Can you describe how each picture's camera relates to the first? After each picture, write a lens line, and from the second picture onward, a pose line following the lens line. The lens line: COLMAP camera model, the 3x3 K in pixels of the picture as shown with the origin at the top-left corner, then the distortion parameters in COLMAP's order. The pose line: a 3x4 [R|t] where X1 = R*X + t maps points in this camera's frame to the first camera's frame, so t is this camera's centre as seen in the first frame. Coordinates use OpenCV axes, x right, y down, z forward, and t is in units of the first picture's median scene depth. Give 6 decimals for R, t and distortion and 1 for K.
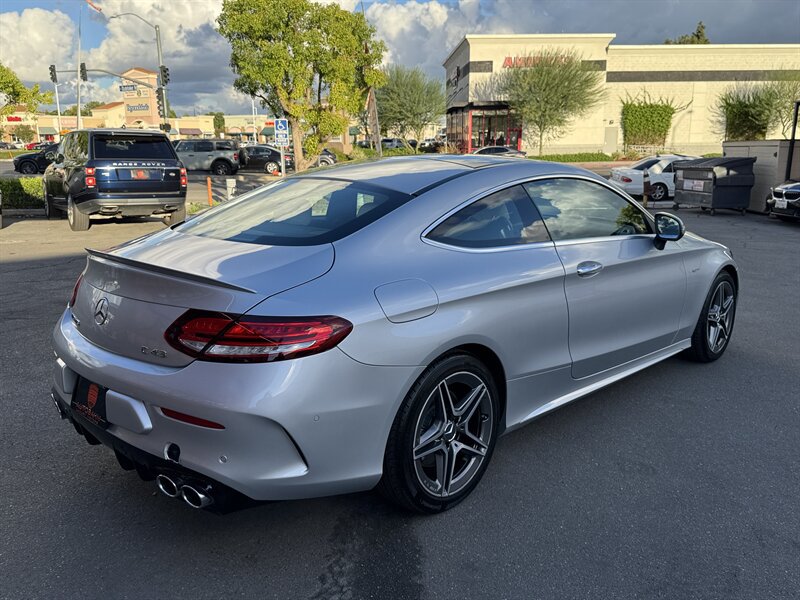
lens RADIAL K [[666.2, 0, 400.0], [0, 666.2, 300.0], [0, 0, 1]] dist [0.123749, -0.269941]
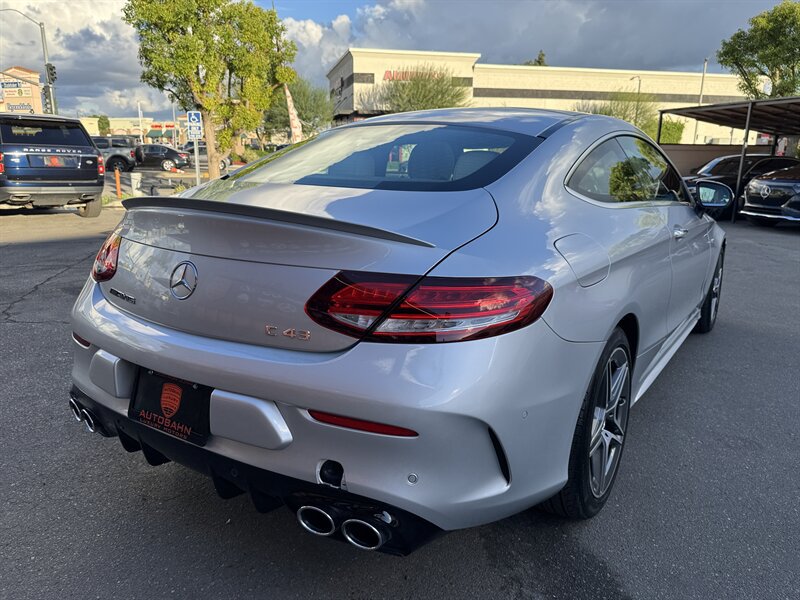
lens RADIAL K [[608.4, 0, 400.0], [0, 608.4, 300.0], [0, 0, 1]] dist [0.010955, -0.024802]
pose [[0.982198, -0.024867, 0.186193, -0.051944], [0.022659, 0.999646, 0.013977, 0.005187], [-0.186474, -0.009509, 0.982414, 0.050200]]
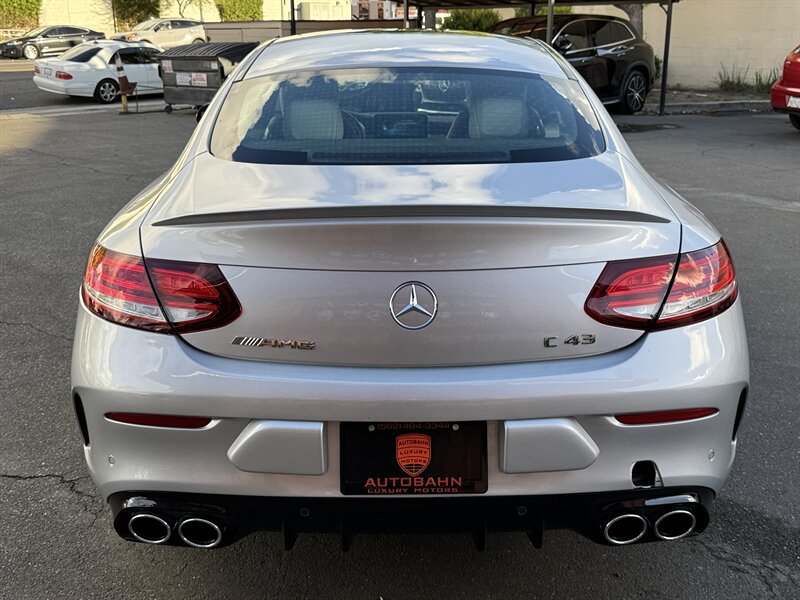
lens RADIAL K [[906.4, 0, 400.0], [0, 906.4, 300.0], [0, 0, 1]] dist [-0.005393, -0.009319]
pose [[0.711366, -0.196624, 0.674757, -0.148579], [0.152291, 0.980383, 0.125129, -0.012912], [-0.686123, 0.013747, 0.727355, 0.069743]]
